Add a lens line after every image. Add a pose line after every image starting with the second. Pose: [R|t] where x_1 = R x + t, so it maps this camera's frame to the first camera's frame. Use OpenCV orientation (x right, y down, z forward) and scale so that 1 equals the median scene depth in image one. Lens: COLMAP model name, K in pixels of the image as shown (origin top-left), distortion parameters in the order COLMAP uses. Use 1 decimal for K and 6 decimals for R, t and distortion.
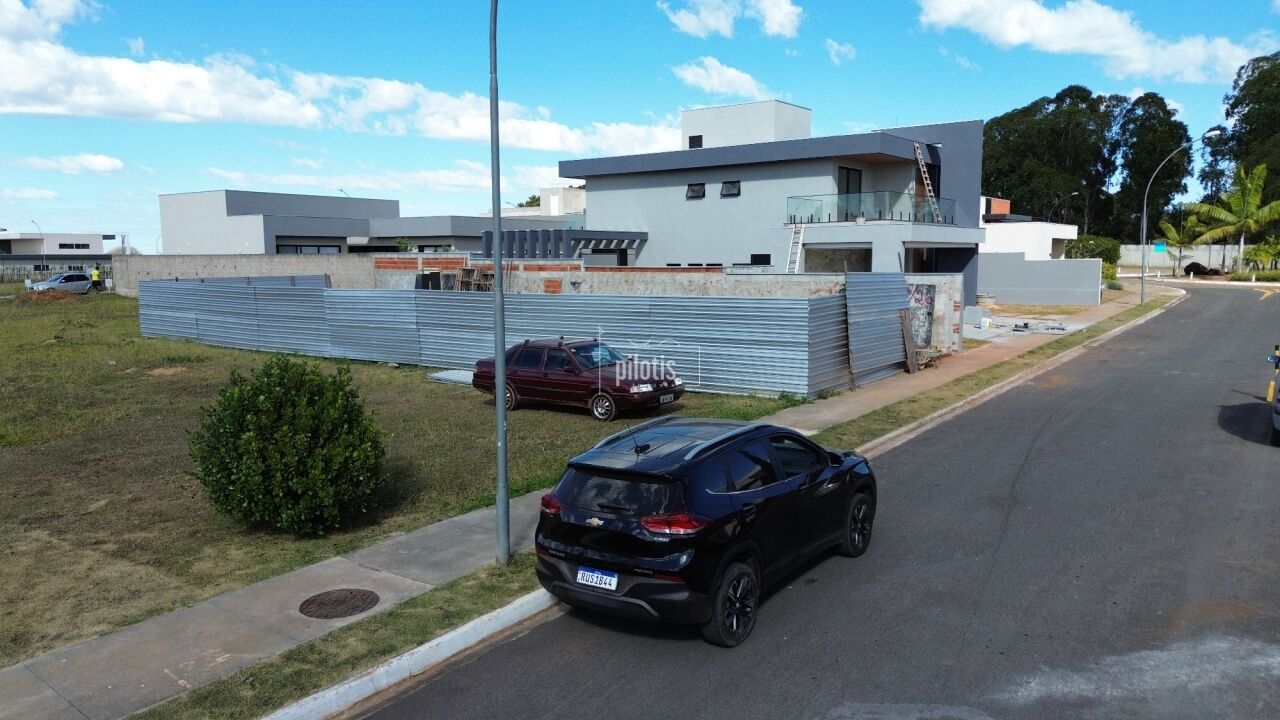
lens RADIAL K [[904.2, 0, 640.1], [0, 904.2, 362.5], [0, 0, 1]] dist [0.066600, -0.060976]
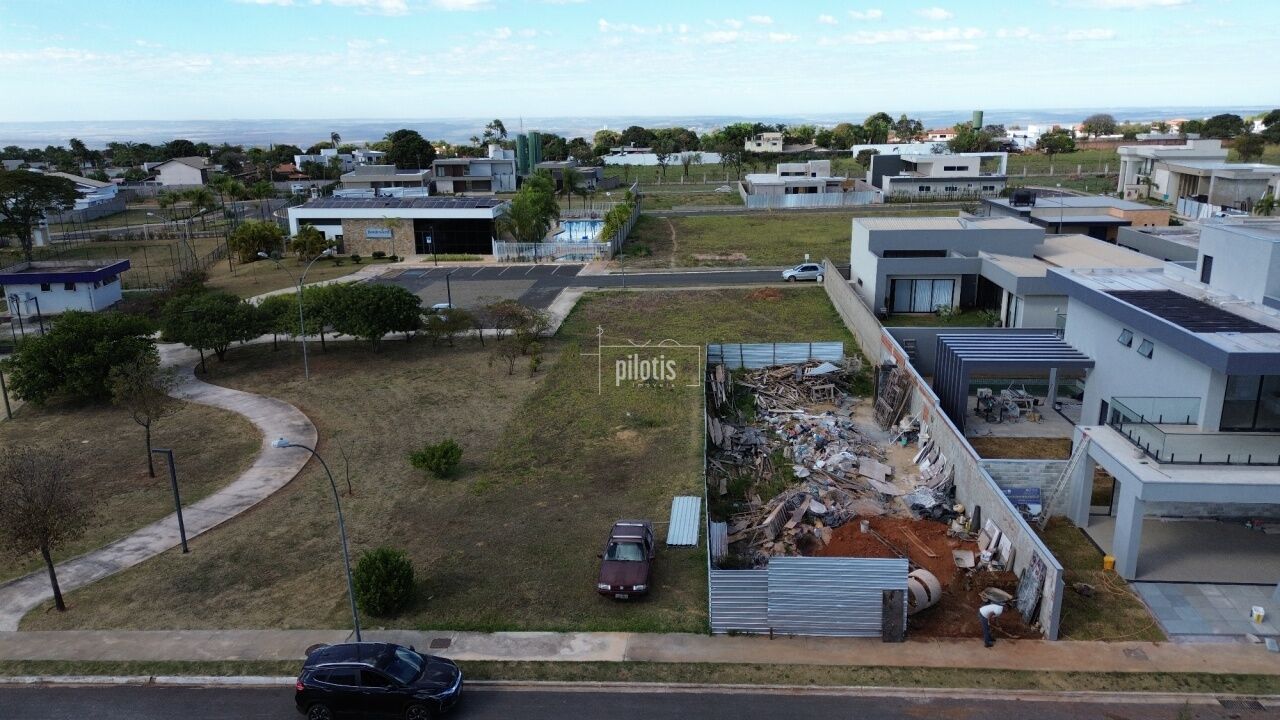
lens RADIAL K [[904.2, 0, 641.1], [0, 904.2, 357.7], [0, 0, 1]] dist [0.066600, -0.060976]
pose [[0.538421, 0.222521, -0.812765, 0.756392], [-0.088505, 0.974103, 0.208062, -0.427698], [0.838015, -0.040091, 0.544172, 0.063901]]
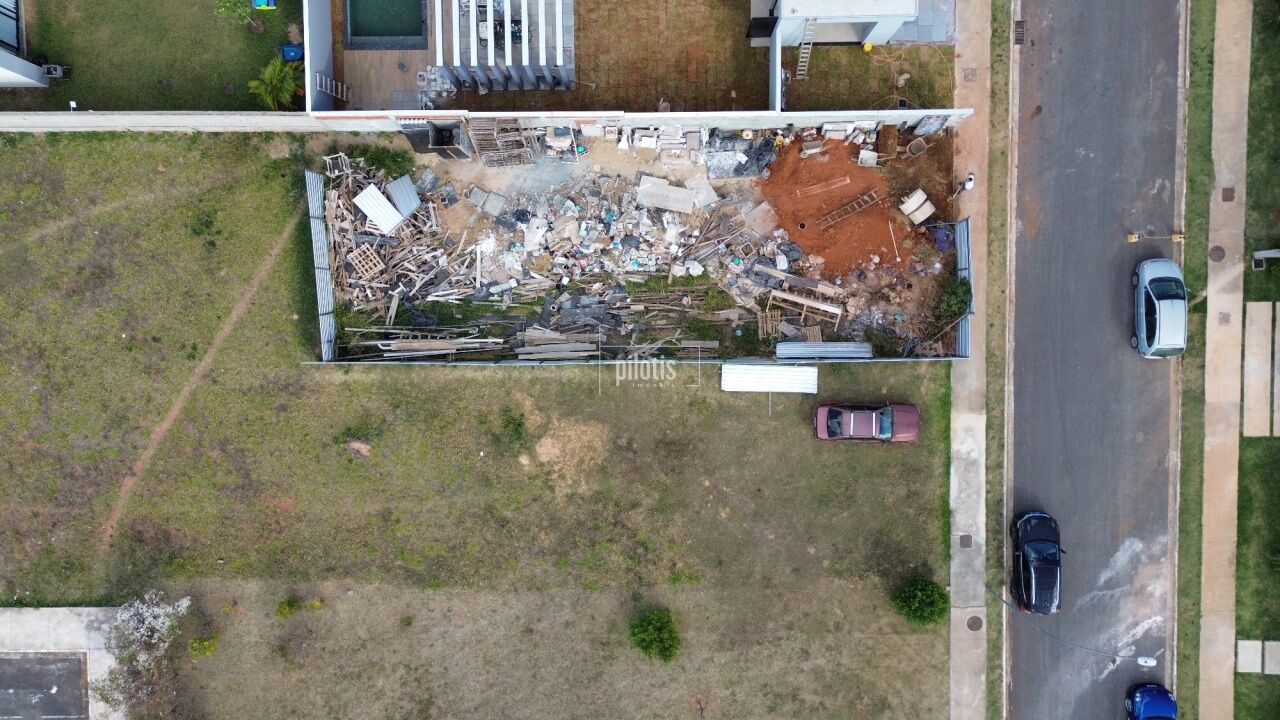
lens RADIAL K [[904.2, 0, 642.6], [0, 904.2, 353.2], [0, 0, 1]] dist [0.066600, -0.060976]
pose [[0.800724, -0.598649, -0.021447, -0.214283], [0.072790, 0.061698, 0.995437, -1.313391], [-0.594595, -0.798632, 0.092979, 0.756443]]
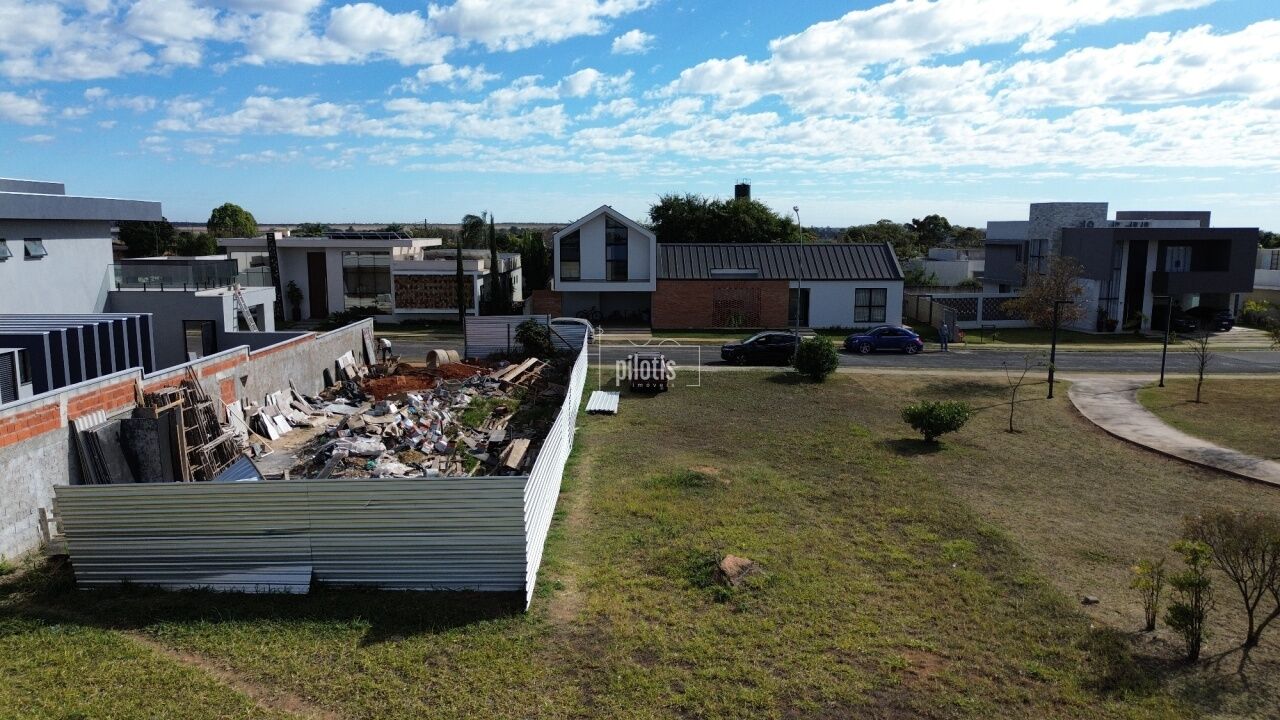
lens RADIAL K [[904.2, 0, 636.9], [0, 904.2, 339.6], [0, 0, 1]] dist [0.066600, -0.060976]
pose [[-0.606014, -0.087447, 0.790633, -1.056528], [0.095559, 0.978738, 0.181498, -0.270085], [-0.789693, 0.185542, -0.584772, 1.370270]]
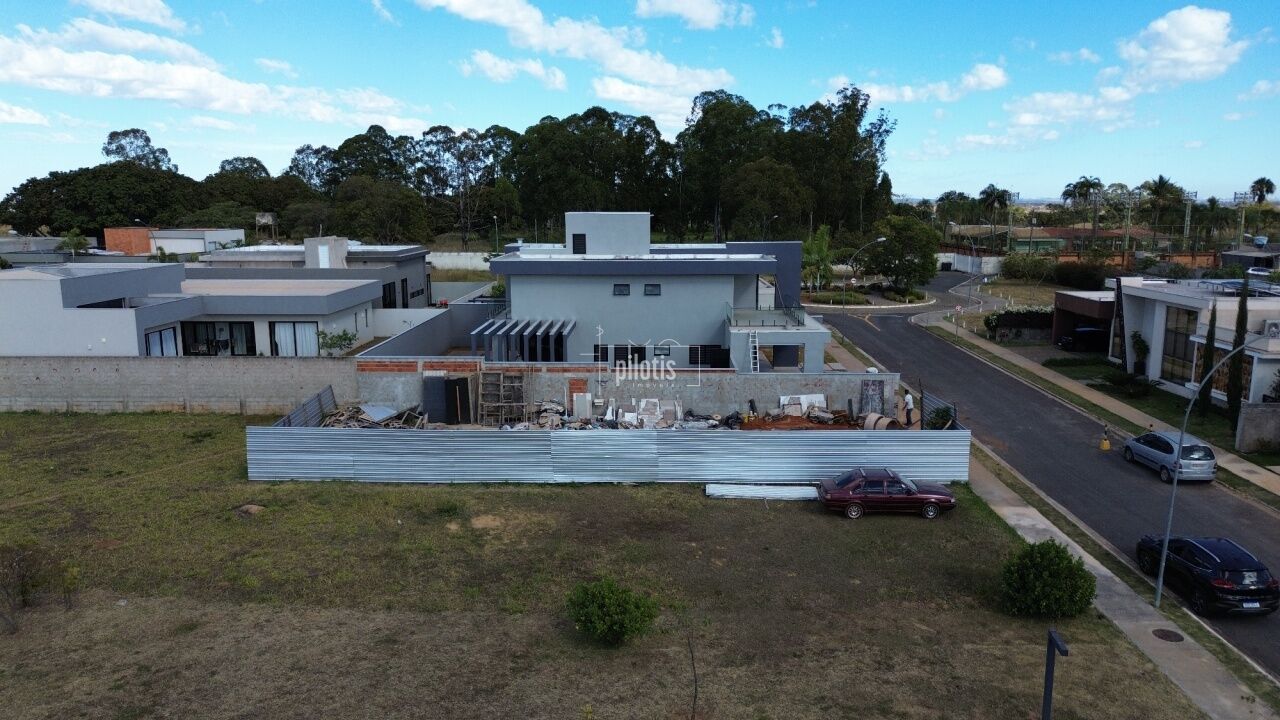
lens RADIAL K [[904.2, 0, 638.0], [0, 904.2, 357.7], [0, 0, 1]] dist [0.066600, -0.060976]
pose [[0.817392, -0.091906, 0.568703, -0.869311], [0.062593, 0.995516, 0.070918, -0.240411], [-0.572671, -0.022370, 0.819480, -0.093677]]
